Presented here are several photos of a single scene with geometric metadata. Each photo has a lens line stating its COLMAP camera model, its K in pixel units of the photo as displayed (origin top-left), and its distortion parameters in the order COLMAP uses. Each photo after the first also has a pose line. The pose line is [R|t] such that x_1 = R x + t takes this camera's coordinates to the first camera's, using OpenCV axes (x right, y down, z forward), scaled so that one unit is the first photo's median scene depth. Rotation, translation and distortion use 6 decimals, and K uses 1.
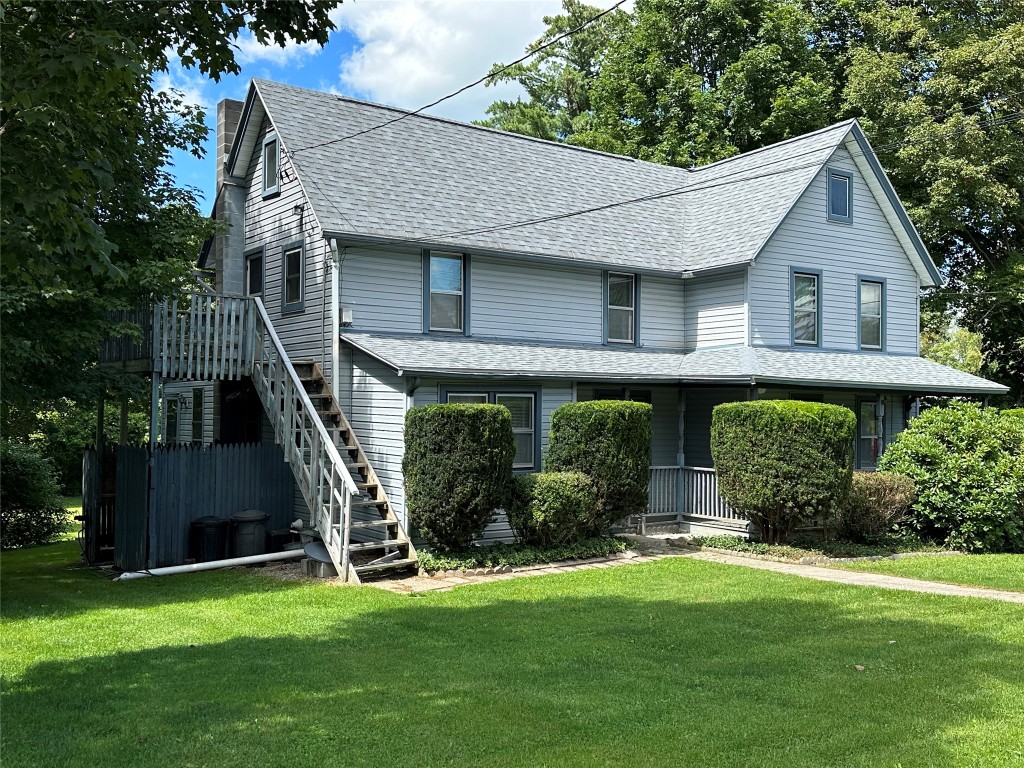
lens RADIAL K [[1044.0, 0, 512.0], [0, 1044.0, 384.0], [0, 0, 1]] dist [0.197999, -0.360560]
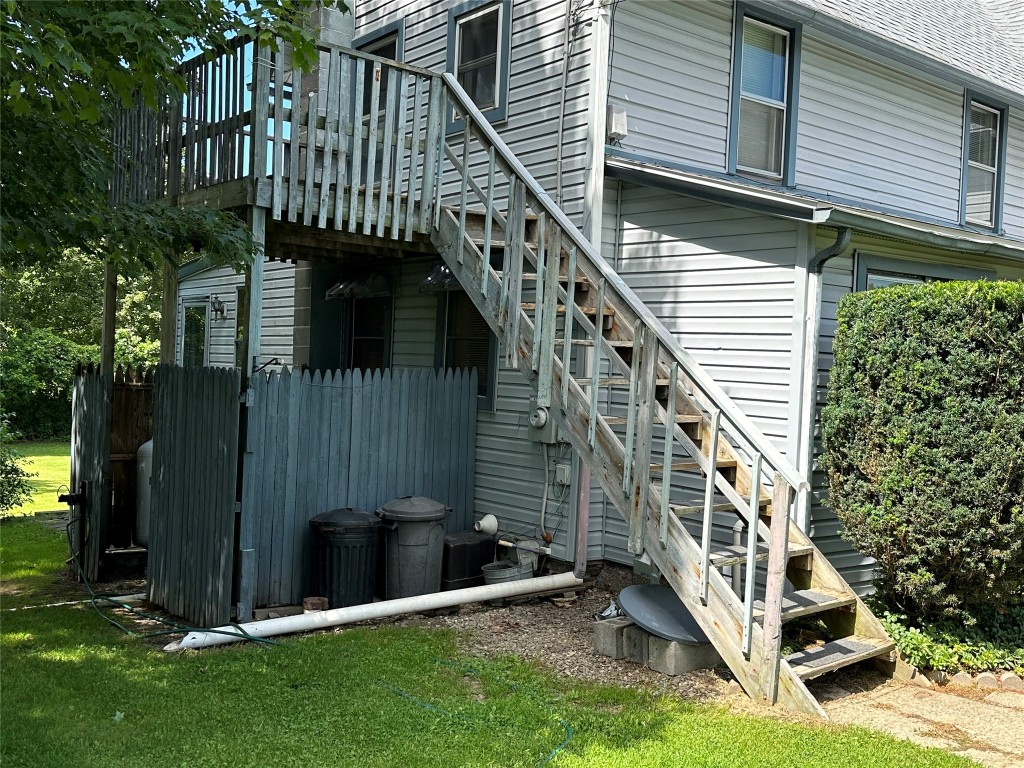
lens RADIAL K [[1044.0, 0, 512.0], [0, 1044.0, 384.0], [0, 0, 1]] dist [0.197999, -0.360560]
pose [[0.997861, 0.029674, 0.058255, -0.237036], [-0.032085, 0.998648, 0.040890, 0.042070], [-0.056963, -0.042671, 0.997464, 0.497919]]
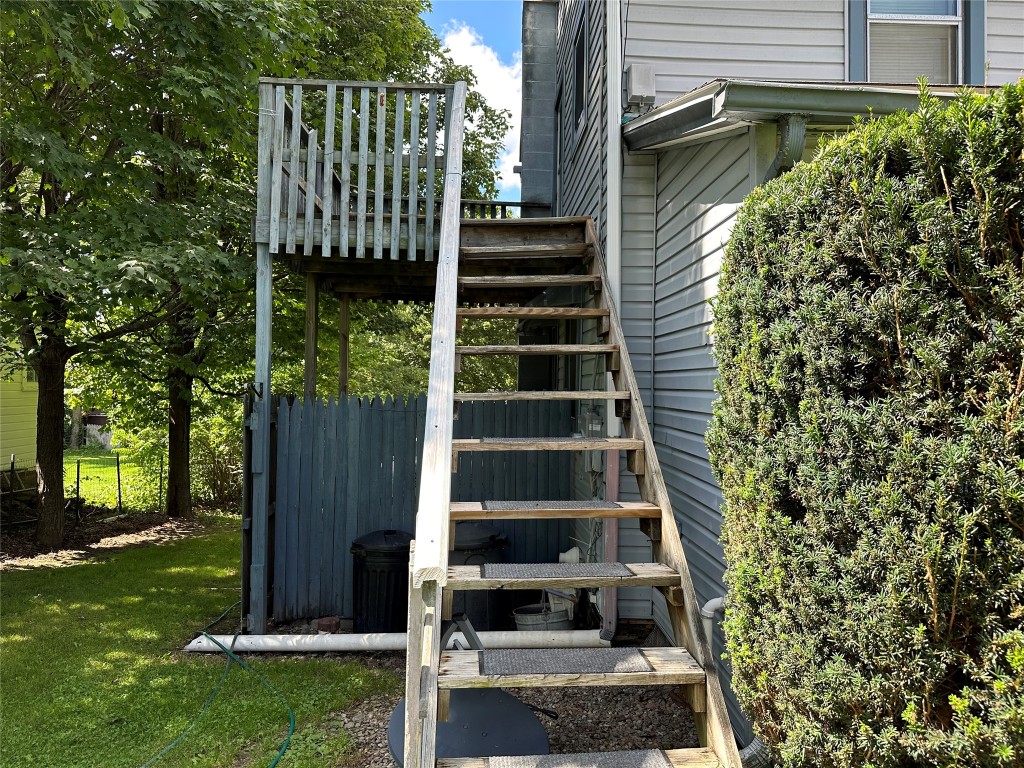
lens RADIAL K [[725.5, 0, 497.2], [0, 725.5, 385.2], [0, 0, 1]] dist [0.103955, -0.125438]
pose [[0.835686, -0.007293, -0.549159, -0.046809], [0.010390, 0.999943, 0.002531, 0.053667], [0.549109, -0.007821, 0.835714, 0.733827]]
